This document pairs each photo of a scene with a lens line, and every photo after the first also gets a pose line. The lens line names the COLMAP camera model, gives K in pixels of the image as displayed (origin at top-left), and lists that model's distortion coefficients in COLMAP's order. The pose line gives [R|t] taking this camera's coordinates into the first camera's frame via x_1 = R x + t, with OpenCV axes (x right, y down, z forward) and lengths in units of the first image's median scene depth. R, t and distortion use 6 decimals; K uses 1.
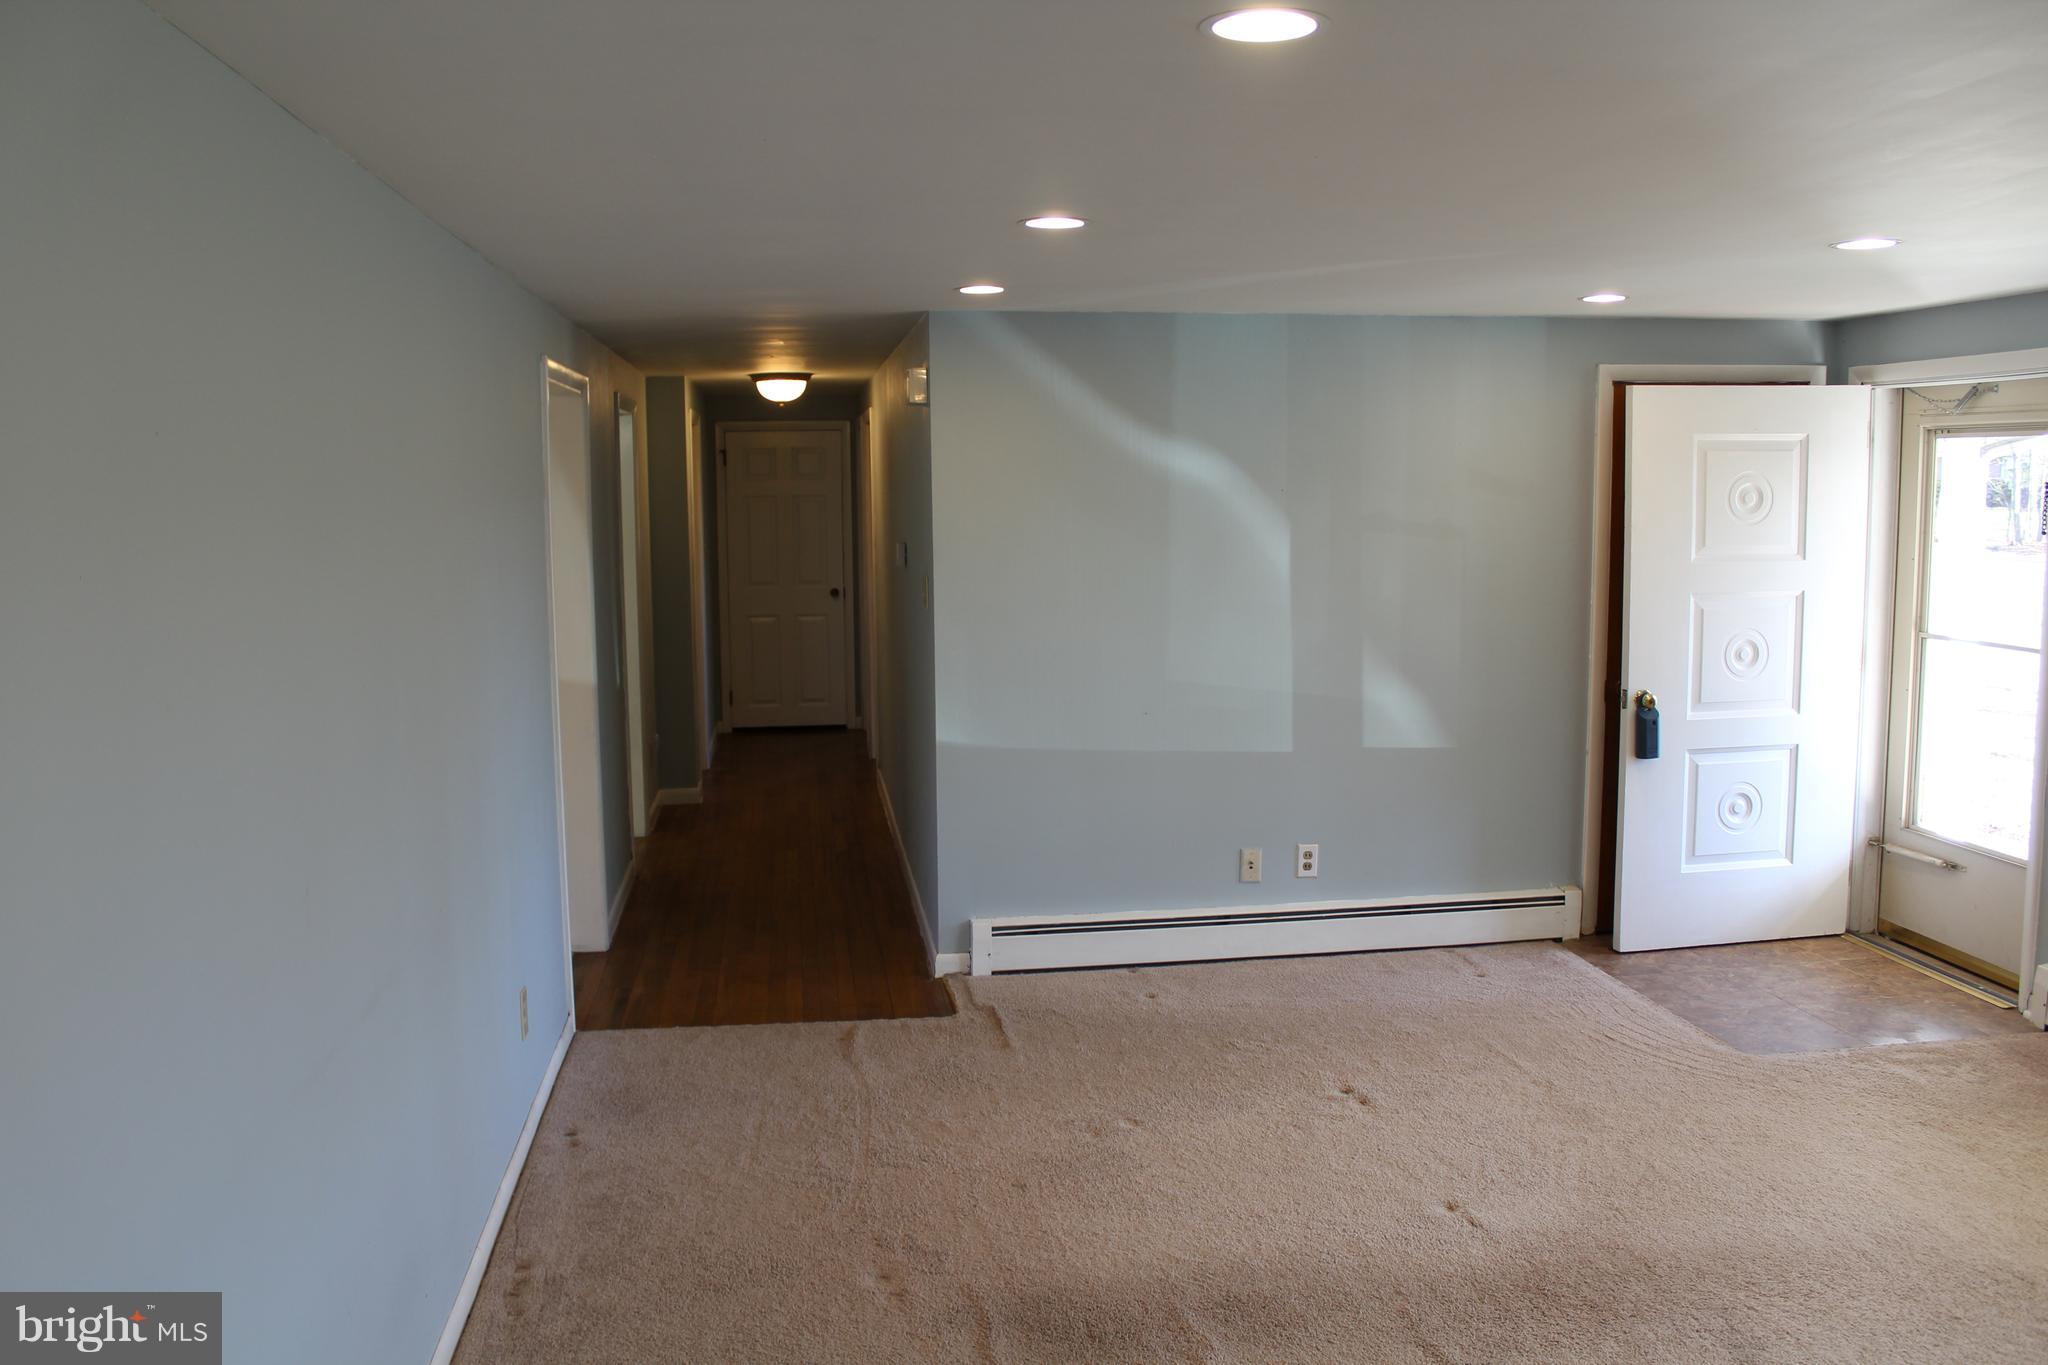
lens RADIAL K [[1709.9, 0, 993.1], [0, 1709.9, 677.5], [0, 0, 1]] dist [-0.160755, 0.140405]
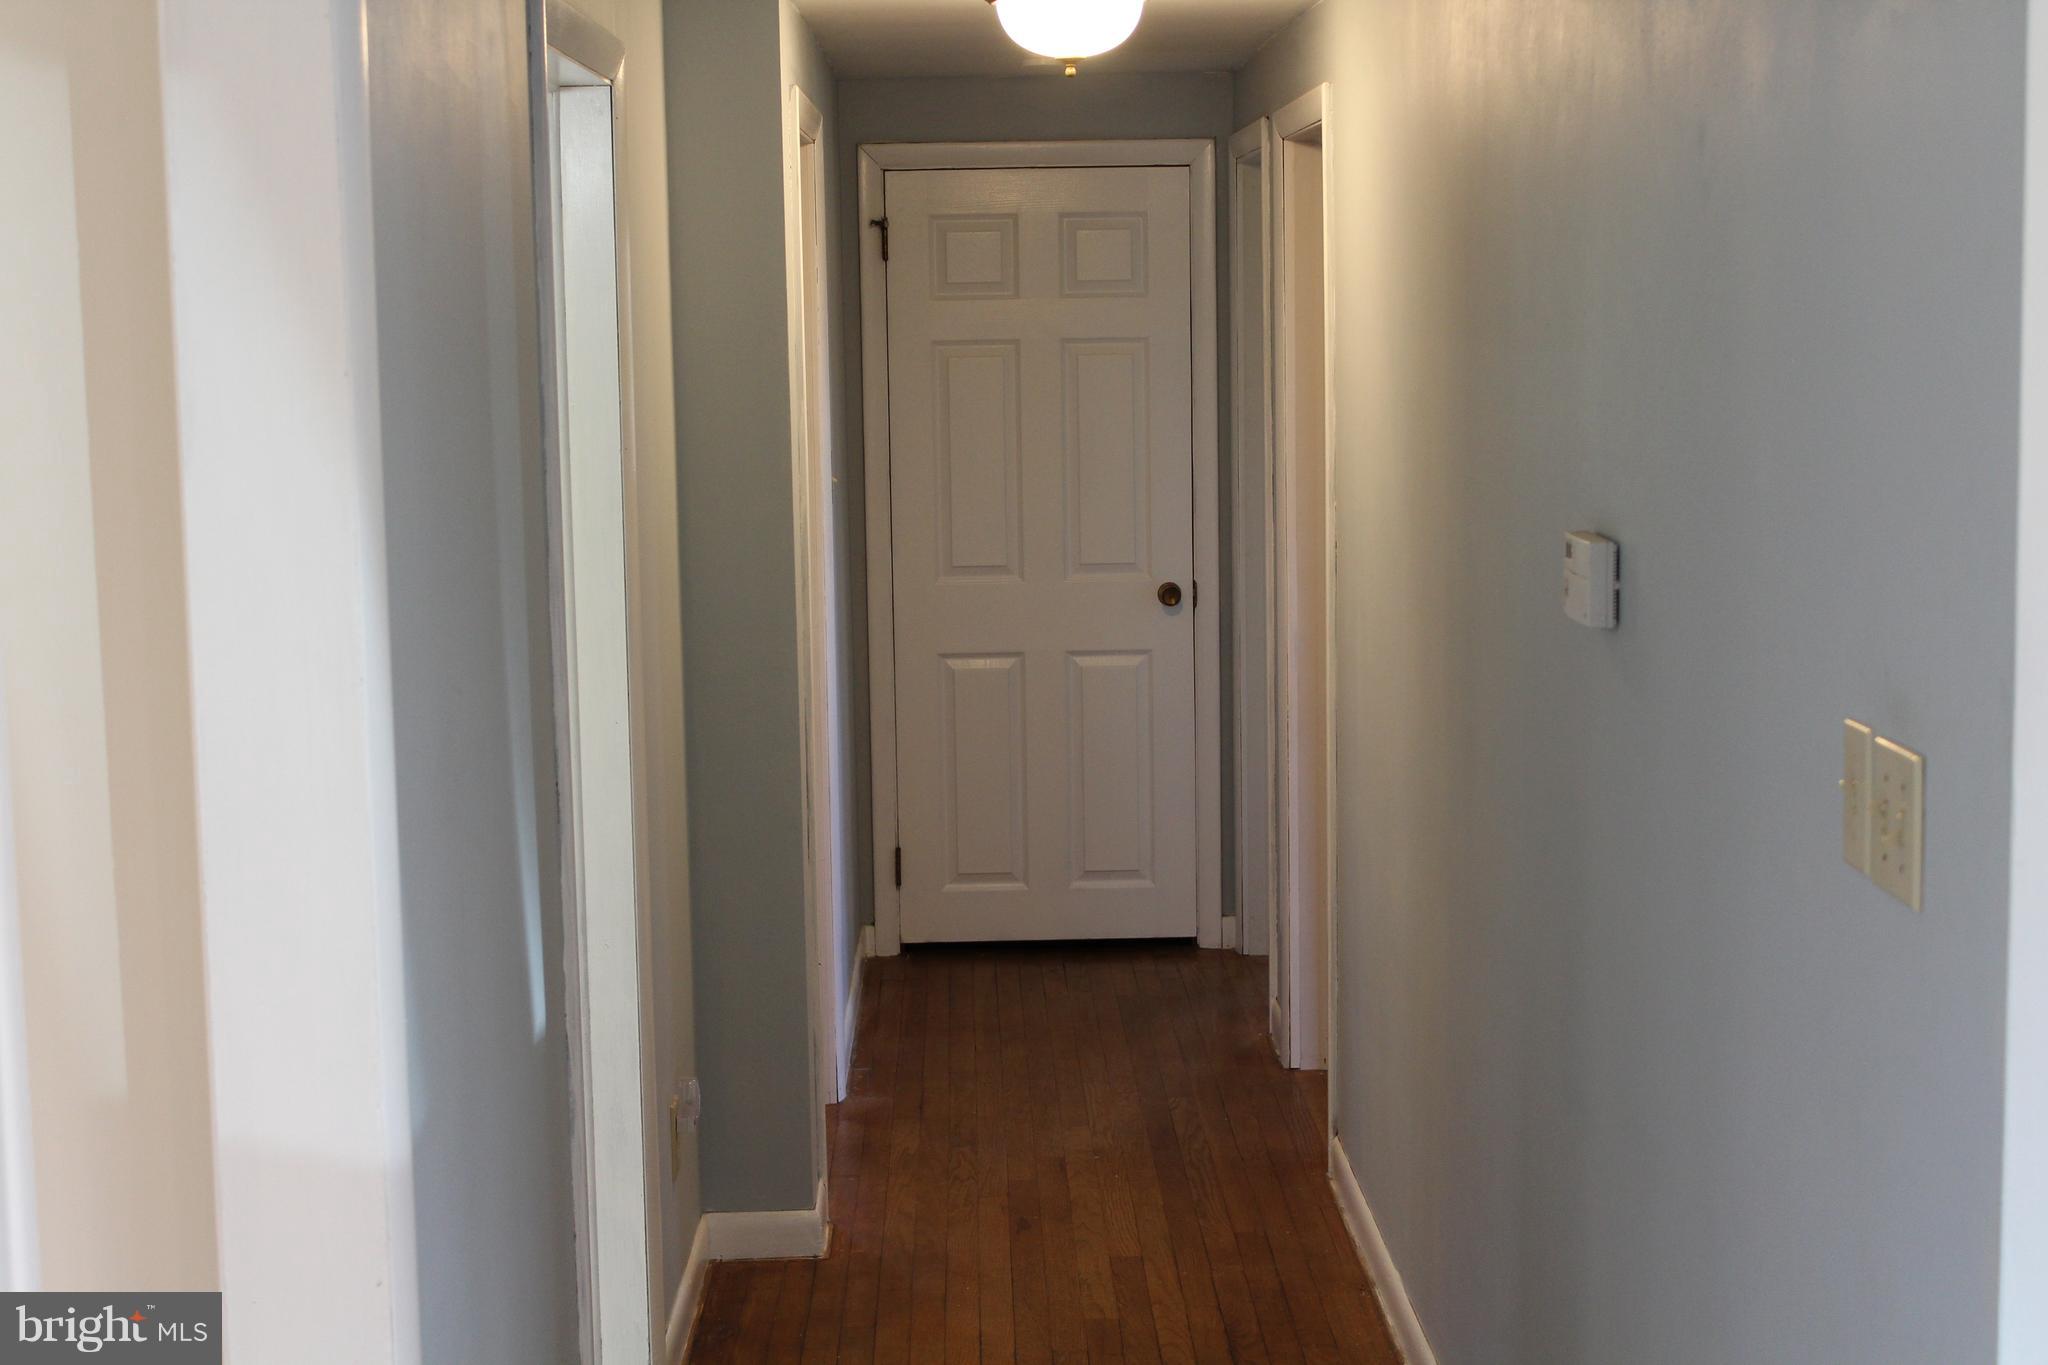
lens RADIAL K [[3175.2, 0, 1024.7], [0, 3175.2, 685.7], [0, 0, 1]] dist [-0.050227, 0.000000]
pose [[0.994766, 0.006352, -0.101977, -0.054054], [-0.005533, 0.999950, 0.008306, -0.035898], [0.102025, -0.007698, 0.994752, 0.298666]]
